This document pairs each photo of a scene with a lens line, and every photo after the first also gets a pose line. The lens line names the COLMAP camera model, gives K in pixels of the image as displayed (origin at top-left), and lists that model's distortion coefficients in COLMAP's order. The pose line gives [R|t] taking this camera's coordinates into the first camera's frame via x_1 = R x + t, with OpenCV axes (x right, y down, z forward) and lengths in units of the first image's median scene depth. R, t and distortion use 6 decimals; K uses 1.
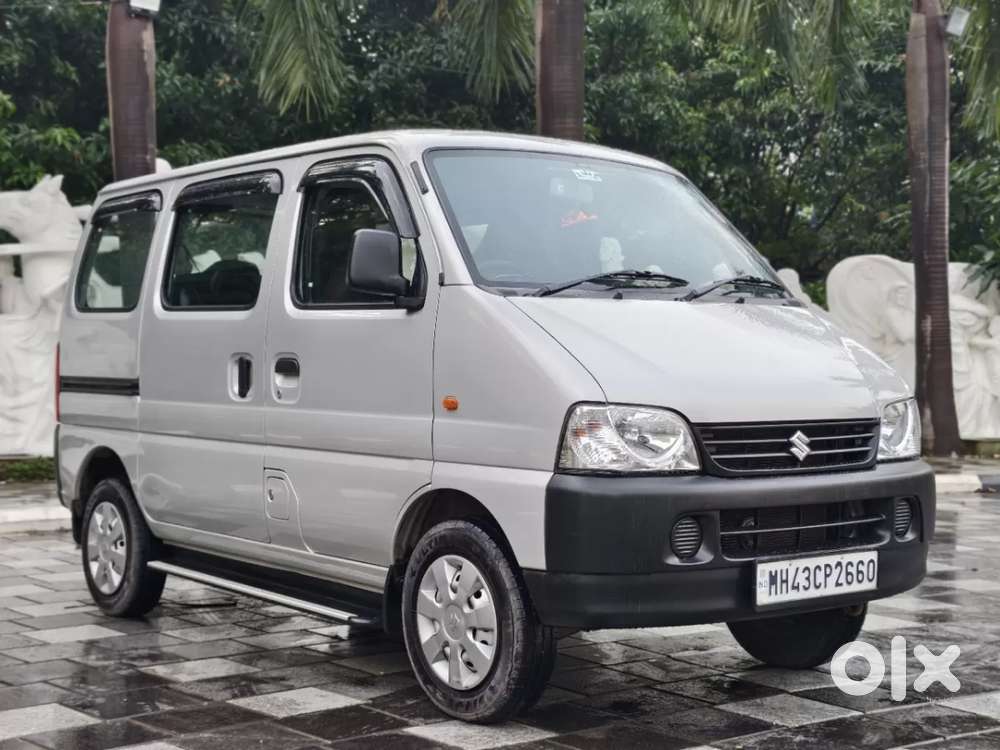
lens RADIAL K [[1510.5, 0, 502.2], [0, 1510.5, 381.2], [0, 0, 1]] dist [0.029630, 0.000000]
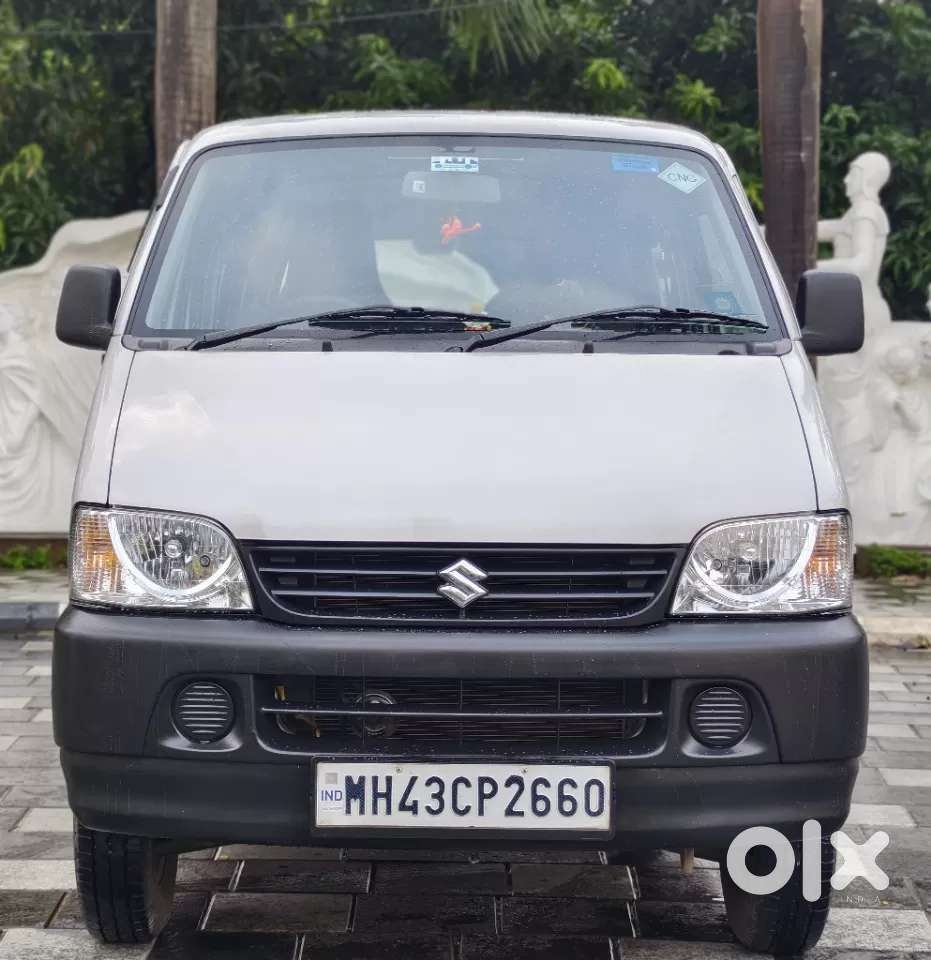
lens RADIAL K [[1869.6, 0, 393.8], [0, 1869.6, 483.1], [0, 0, 1]] dist [0.101251, 0.000000]
pose [[0.782872, 0.029116, -0.621501, 0.654593], [-0.012631, 0.999442, 0.030911, -0.022281], [0.622054, -0.016349, 0.782803, 0.378099]]
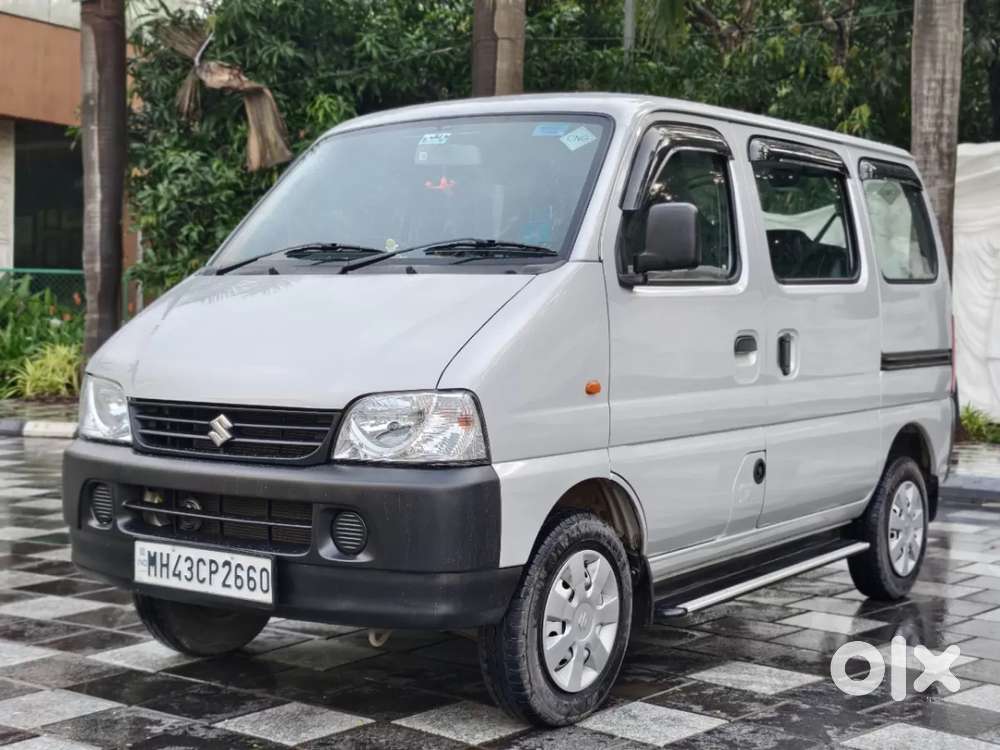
lens RADIAL K [[1510.5, 0, 523.9], [0, 1510.5, 356.7], [0, 0, 1]] dist [0.029630, 0.000000]
pose [[0.298460, 0.032537, -0.953867, 1.144568], [-0.016910, 0.999442, 0.028800, -0.032917], [0.954272, 0.007535, 0.298843, 0.900272]]
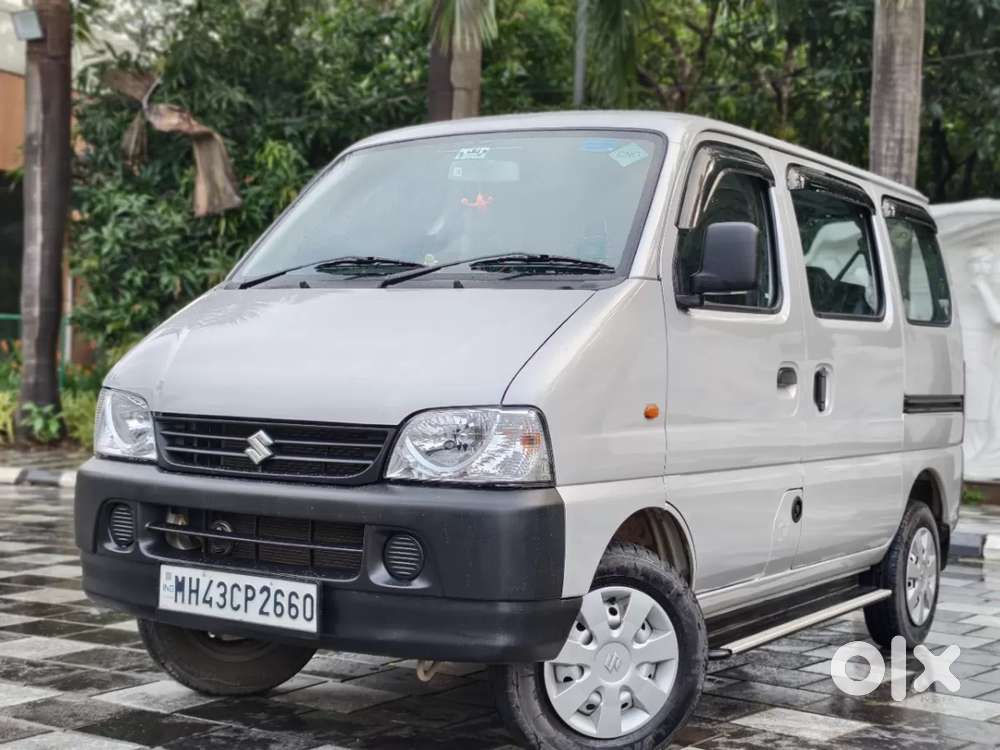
lens RADIAL K [[1510.5, 0, 502.6], [0, 1510.5, 374.1], [0, 0, 1]] dist [0.029630, 0.000000]
pose [[0.337105, 0.009821, -0.941416, 1.069531], [-0.039053, 0.999231, -0.003560, -0.002045], [0.940657, 0.037965, 0.337230, 0.836839]]
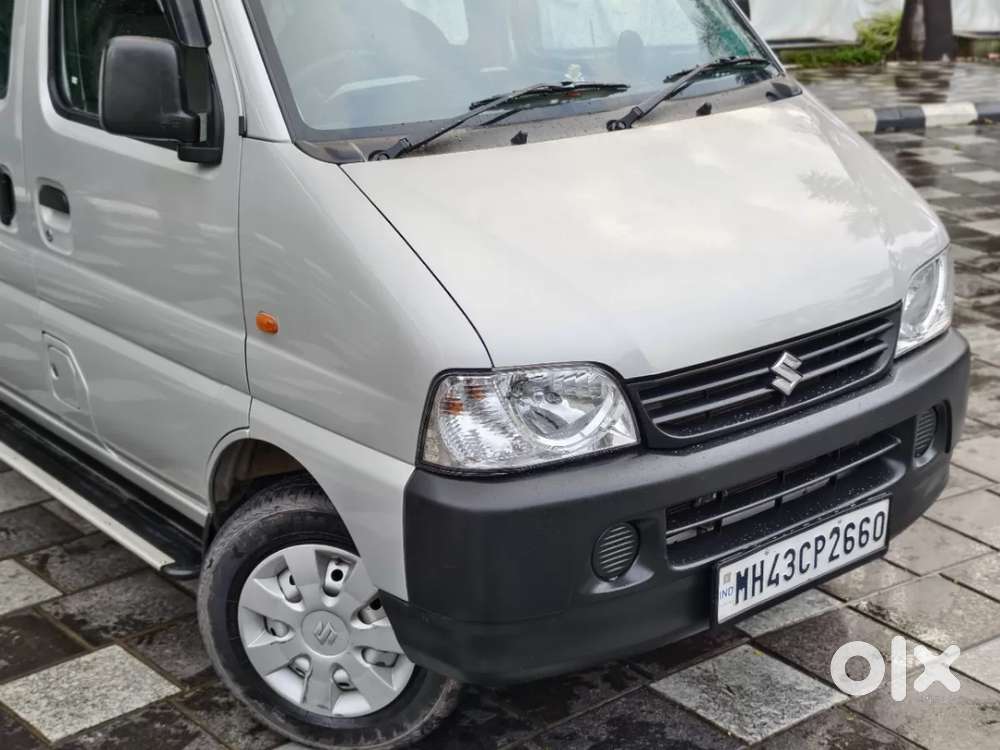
lens RADIAL K [[1510.5, 0, 516.8], [0, 1510.5, 388.5], [0, 0, 1]] dist [0.029630, 0.000000]
pose [[0.999140, -0.030232, 0.028385, 0.056647], [0.019951, 0.950503, 0.310074, -0.164066], [-0.036354, -0.309241, 0.950288, 0.357991]]
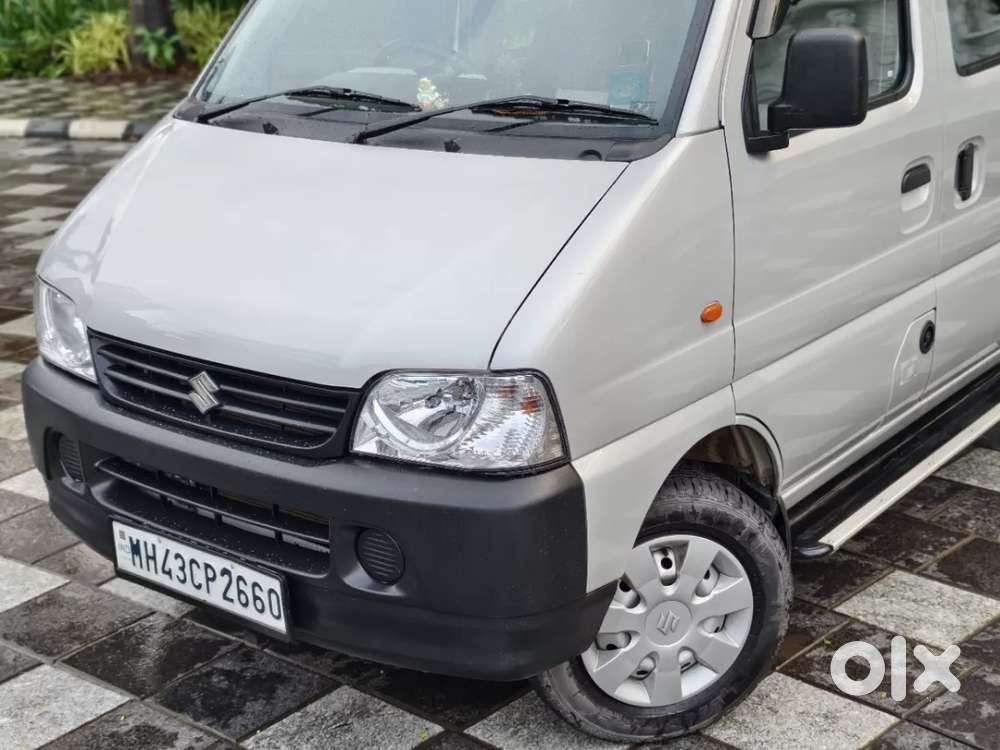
lens RADIAL K [[1510.5, 0, 492.2], [0, 1510.5, 382.2], [0, 0, 1]] dist [0.029630, 0.000000]
pose [[0.225377, 0.294174, -0.928799, 0.867195], [0.030138, 0.950765, 0.308444, -0.170845], [0.973805, -0.097508, 0.205415, 0.988086]]
